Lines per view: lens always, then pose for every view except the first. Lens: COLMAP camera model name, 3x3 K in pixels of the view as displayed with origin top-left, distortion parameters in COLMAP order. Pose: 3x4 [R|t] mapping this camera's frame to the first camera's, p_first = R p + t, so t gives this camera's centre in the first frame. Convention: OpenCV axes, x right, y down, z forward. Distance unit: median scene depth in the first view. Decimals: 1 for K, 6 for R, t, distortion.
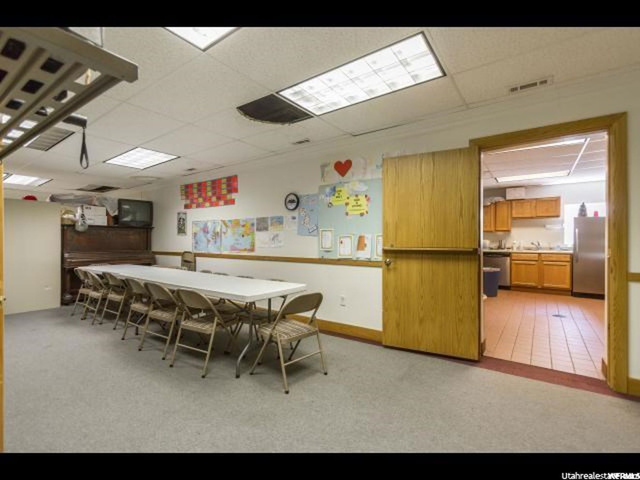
lens RADIAL K [[294.0, 0, 321.9], [0, 294.0, 239.5], [0, 0, 1]] dist [0.011128, -0.001165]
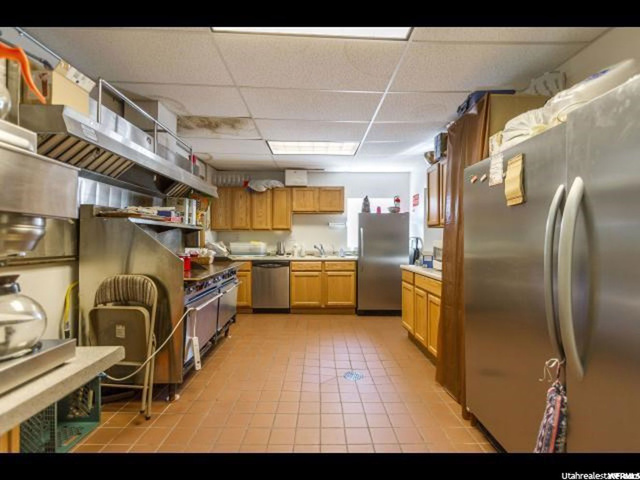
lens RADIAL K [[294.0, 0, 319.0], [0, 294.0, 241.7], [0, 0, 1]] dist [0.011128, -0.001165]
pose [[0.810591, 0.001048, 0.585611, 0.287090], [0.000642, 0.999996, -0.002679, 0.002055], [-0.585612, 0.002548, 0.810587, 0.395859]]
